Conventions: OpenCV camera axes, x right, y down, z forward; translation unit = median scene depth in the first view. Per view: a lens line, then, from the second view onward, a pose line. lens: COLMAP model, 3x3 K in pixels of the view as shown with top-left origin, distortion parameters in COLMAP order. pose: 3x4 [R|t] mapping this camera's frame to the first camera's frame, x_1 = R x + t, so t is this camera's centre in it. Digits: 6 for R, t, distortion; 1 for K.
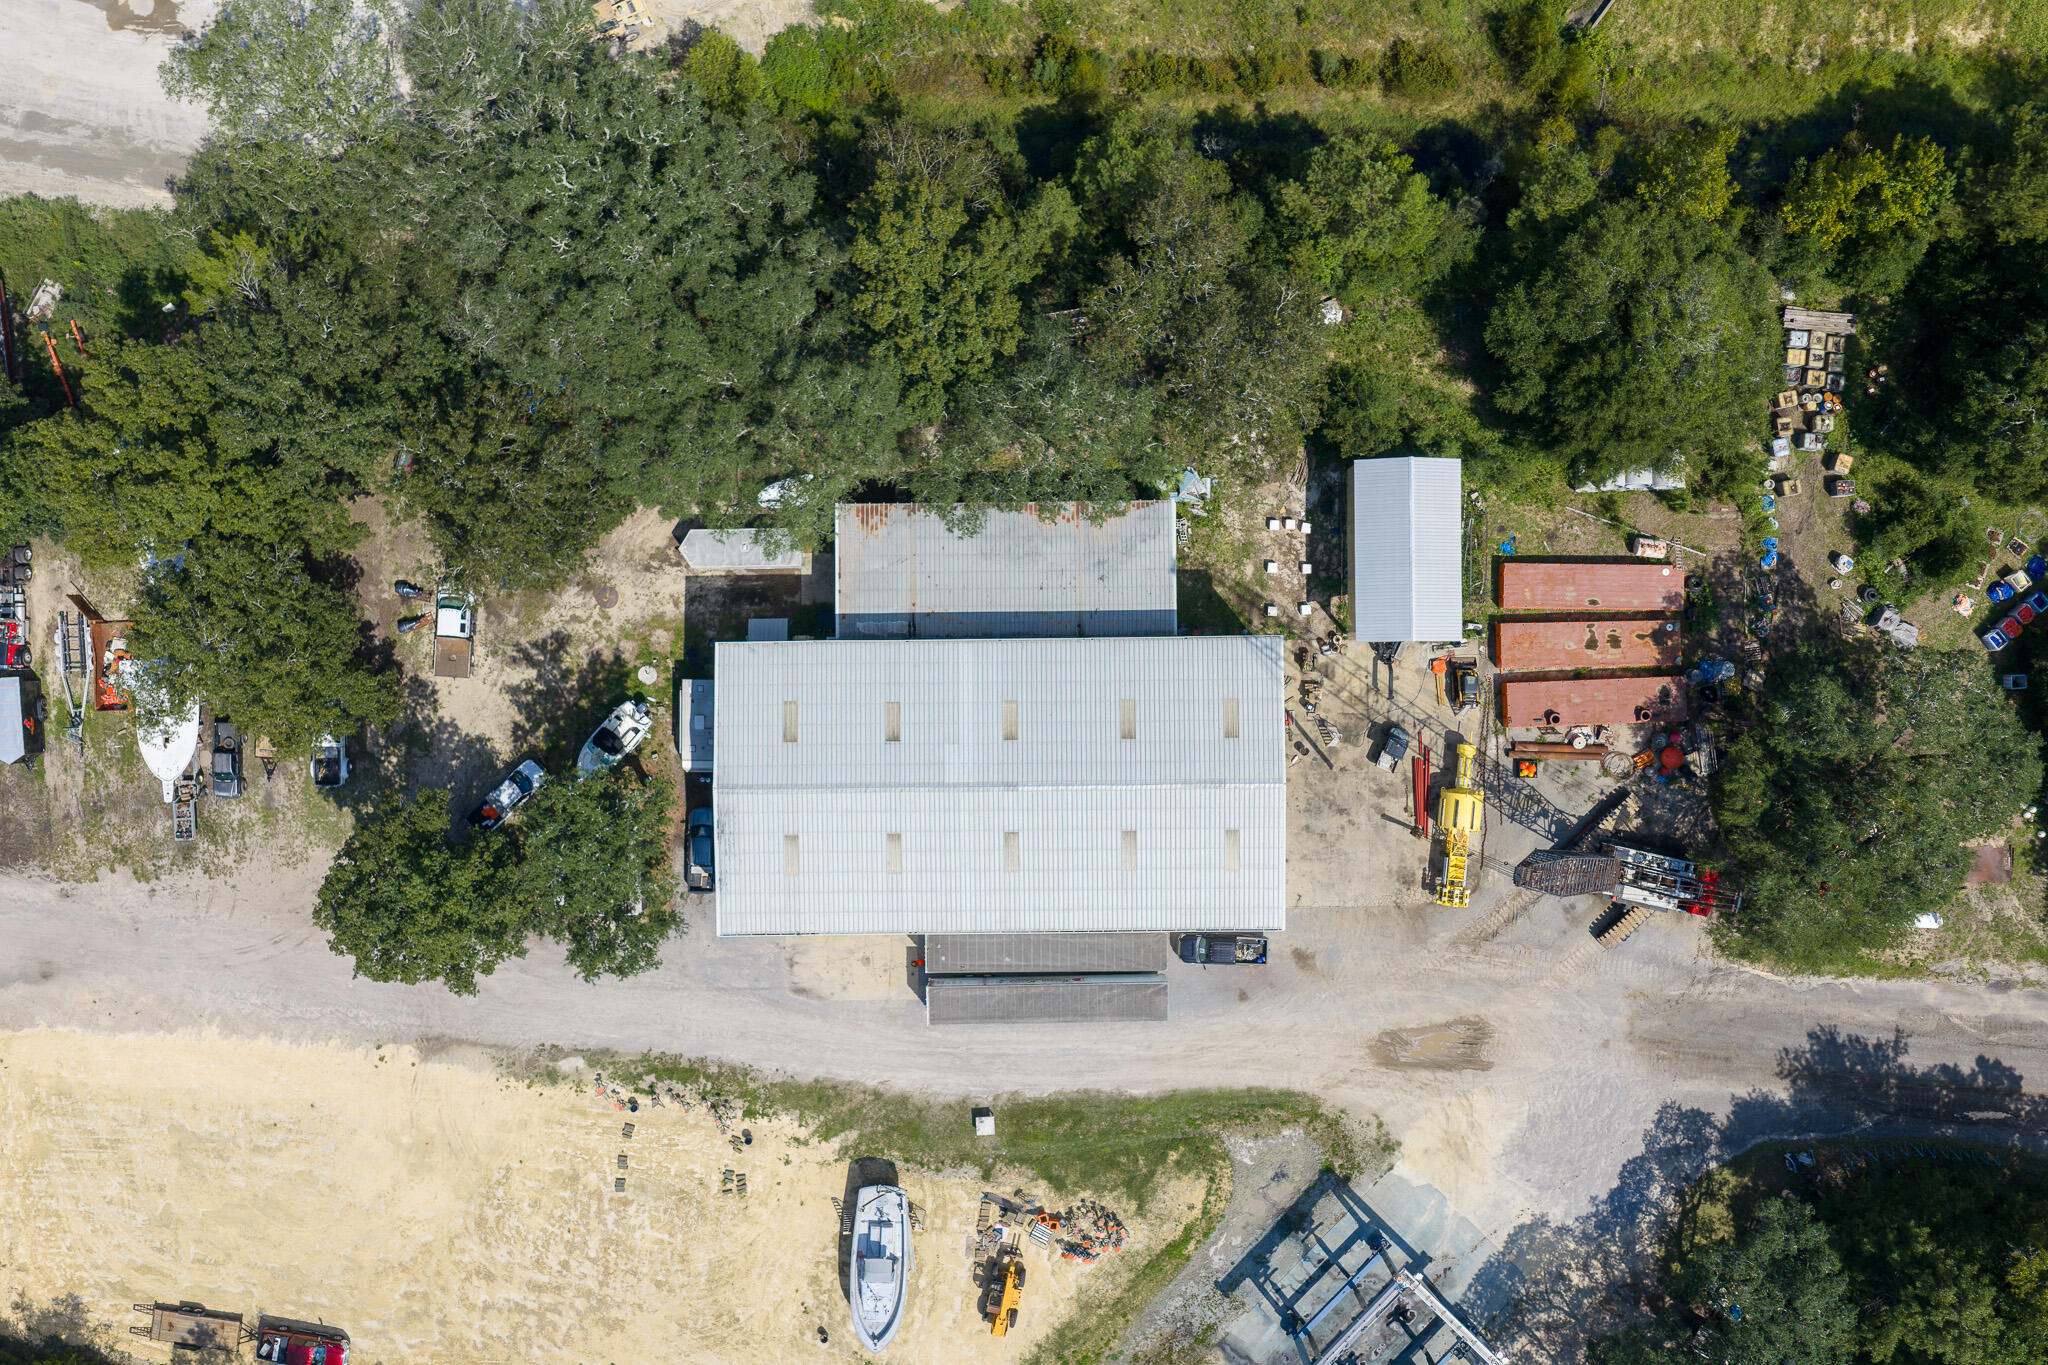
lens RADIAL K [[1699.3, 0, 1032.7], [0, 1699.3, 682.8], [0, 0, 1]] dist [0.012884, -0.023308]
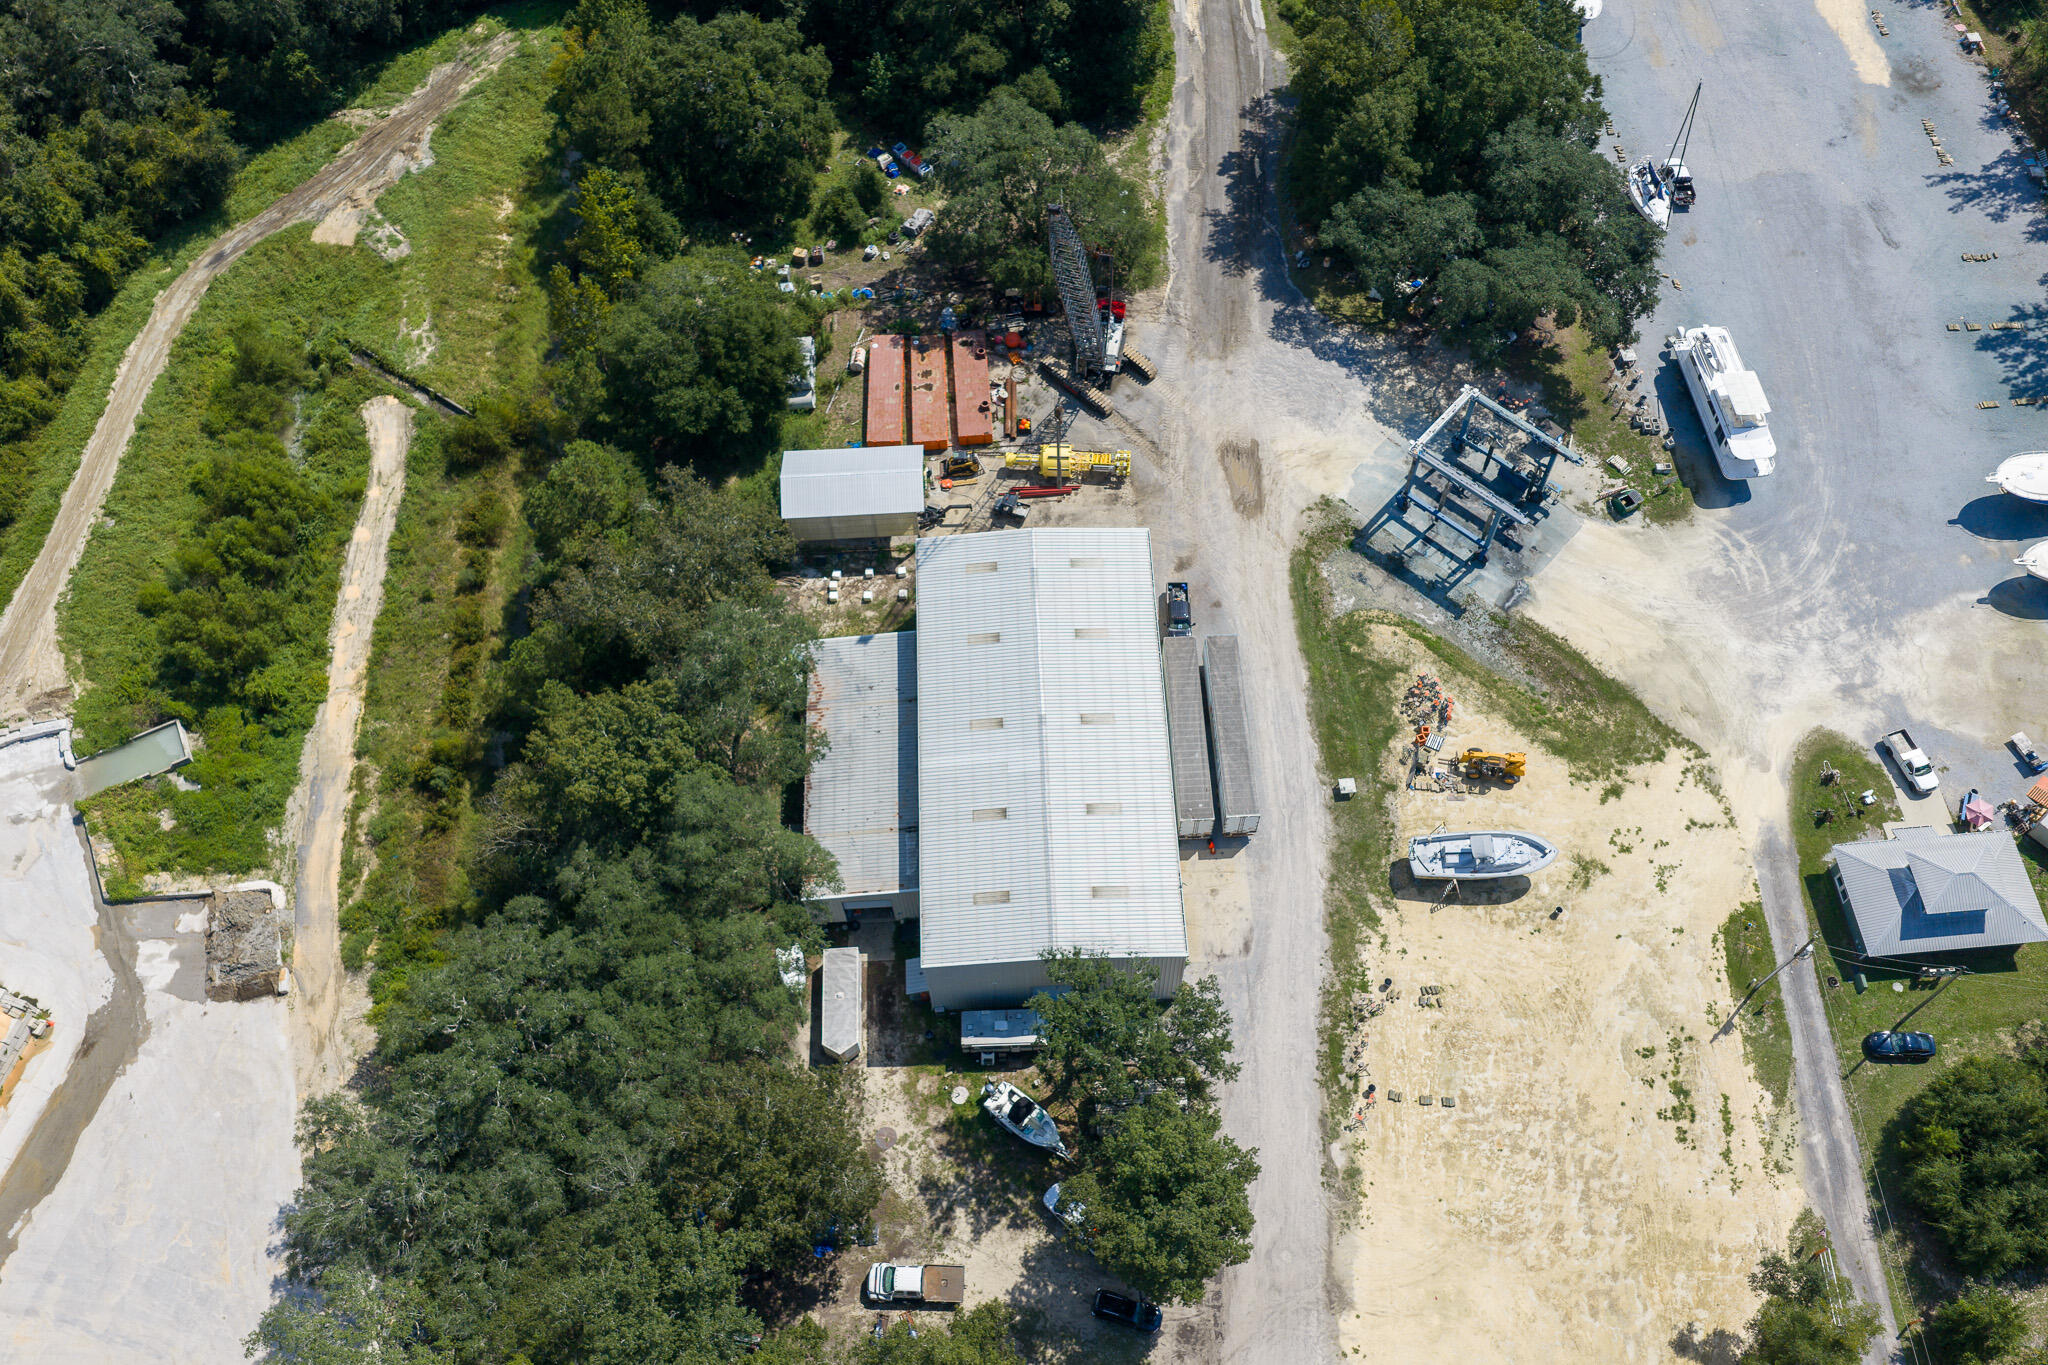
lens RADIAL K [[1699.3, 0, 1032.7], [0, 1699.3, 682.8], [0, 0, 1]] dist [0.012884, -0.023308]
pose [[-0.031715, -0.870860, 0.490507, -0.523196], [0.999086, -0.041697, -0.009432, 0.060991], [0.028666, 0.489760, 0.871386, -0.043736]]
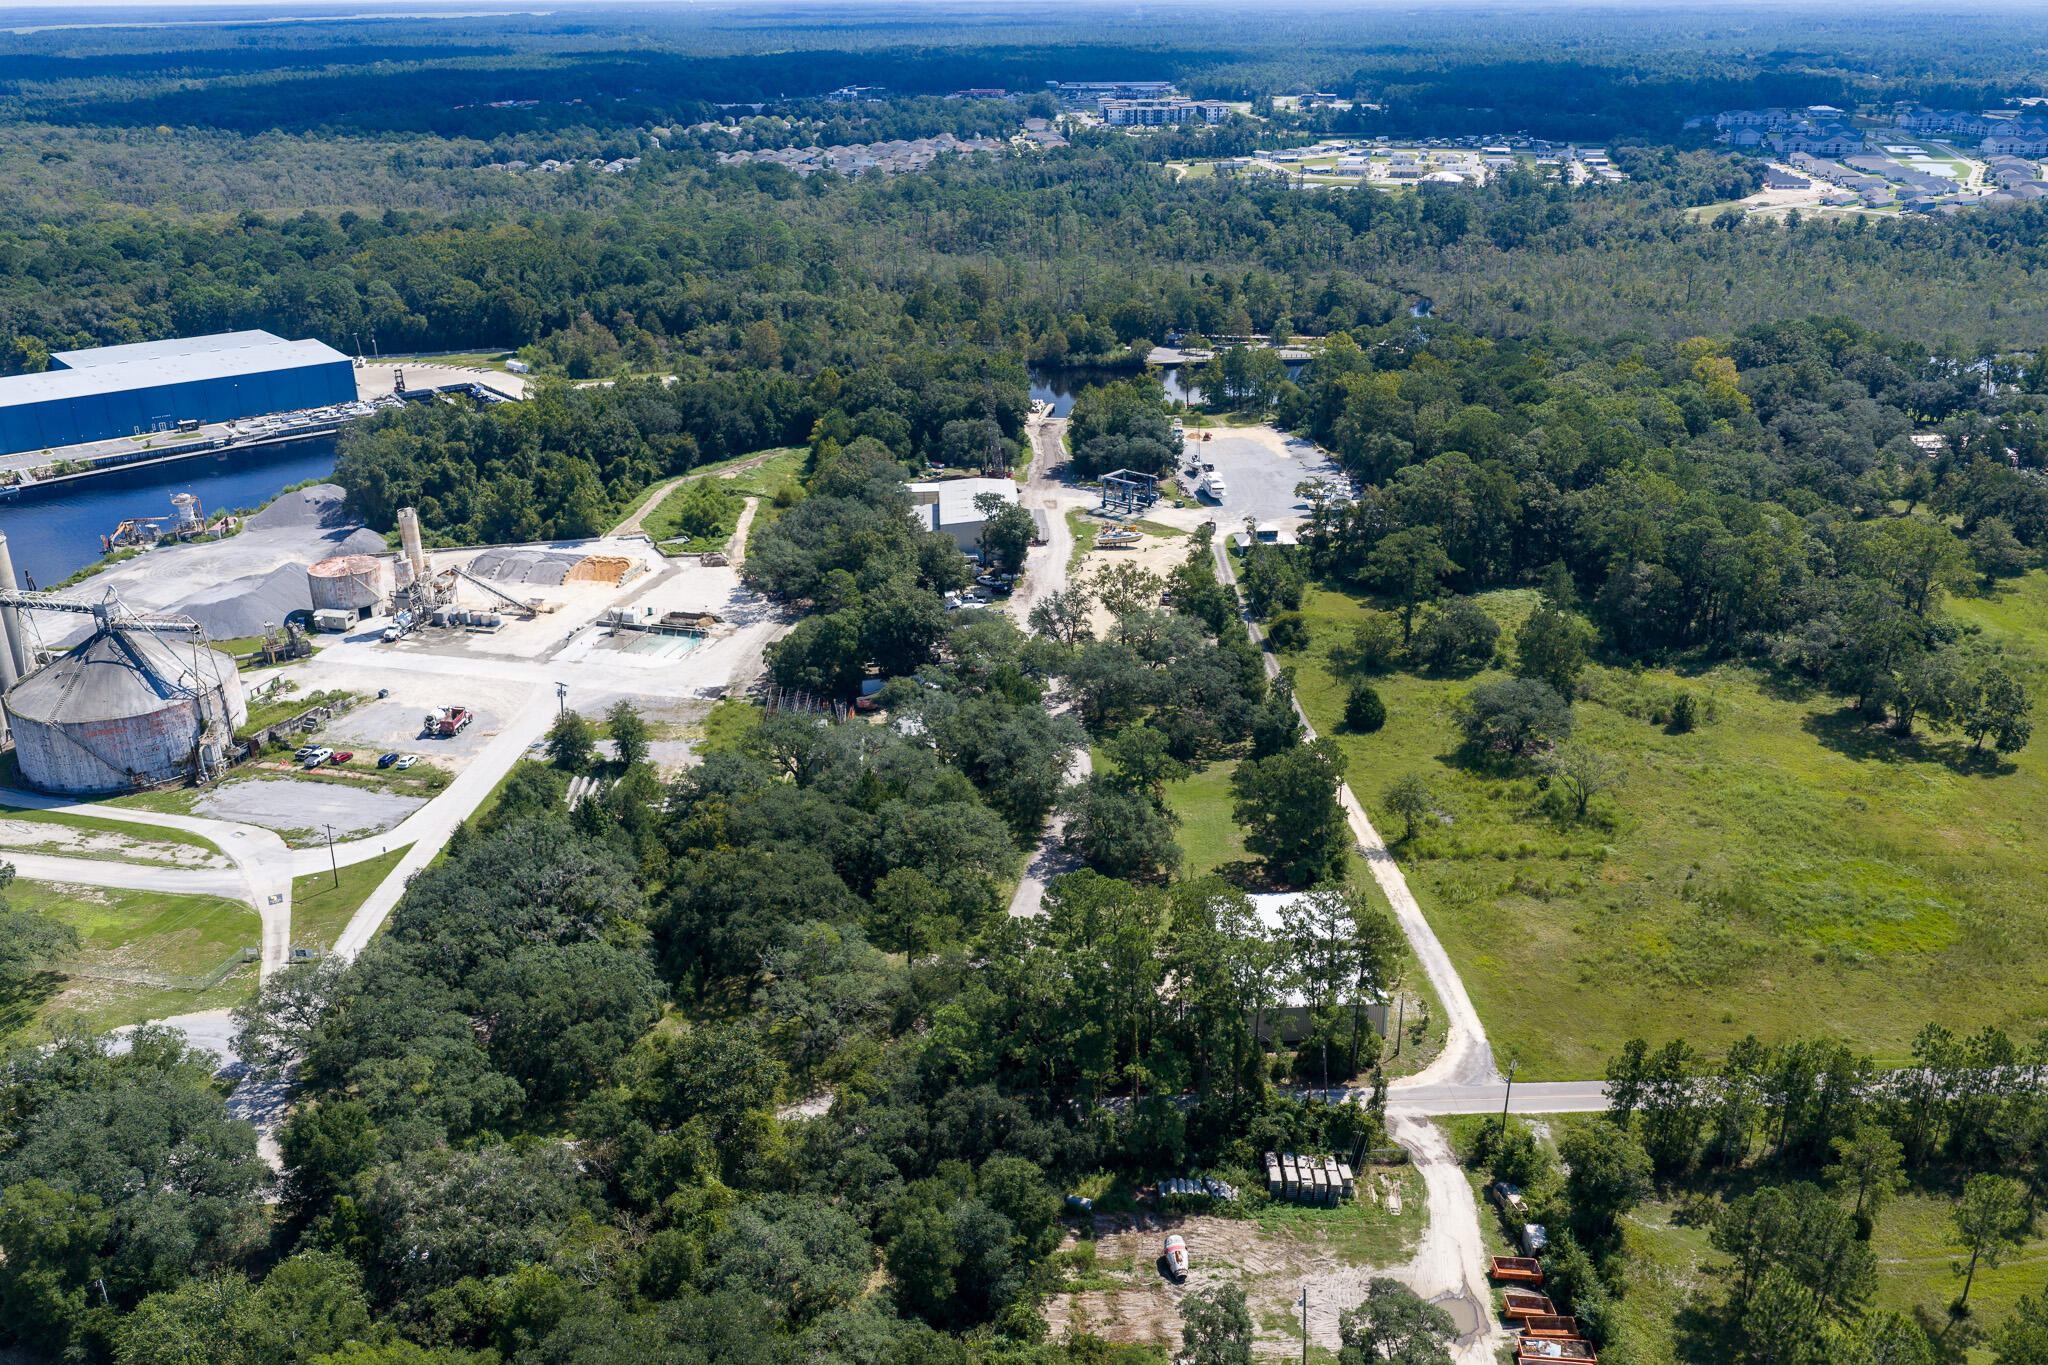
lens RADIAL K [[1697.3, 0, 1033.7], [0, 1697.3, 693.3], [0, 0, 1]] dist [0.022987, -0.051812]
pose [[-0.046121, -0.378121, 0.924607, -3.351459], [0.998813, -0.031949, 0.036757, 0.027559], [0.015642, 0.925205, 0.379146, -0.022679]]
